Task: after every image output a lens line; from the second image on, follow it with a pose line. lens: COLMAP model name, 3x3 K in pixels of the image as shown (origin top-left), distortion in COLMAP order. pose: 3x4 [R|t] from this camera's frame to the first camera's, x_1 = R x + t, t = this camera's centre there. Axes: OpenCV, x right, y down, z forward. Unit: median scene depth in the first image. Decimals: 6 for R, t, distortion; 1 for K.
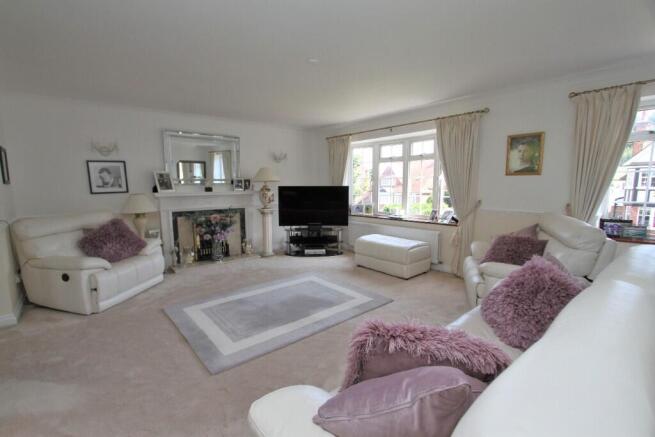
lens RADIAL K [[299.8, 0, 316.6], [0, 299.8, 223.6], [0, 0, 1]] dist [-0.015185, 0.000953]
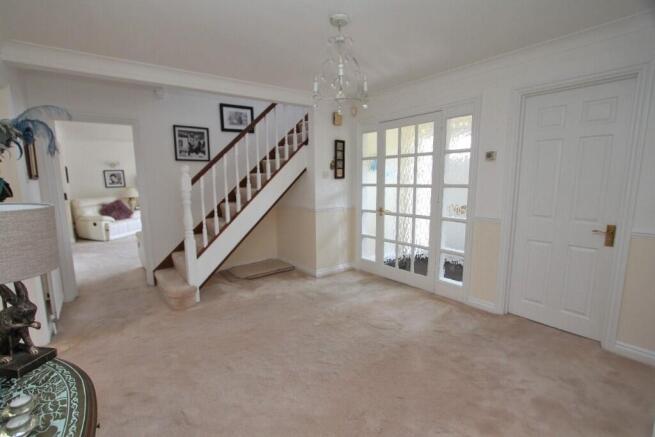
lens RADIAL K [[299.8, 0, 316.6], [0, 299.8, 223.6], [0, 0, 1]] dist [-0.015185, 0.000953]
pose [[0.998980, 0.002827, -0.045056, 0.698058], [-0.001780, 0.999728, 0.023253, 0.086622], [0.045109, -0.023150, 0.998714, -0.878574]]
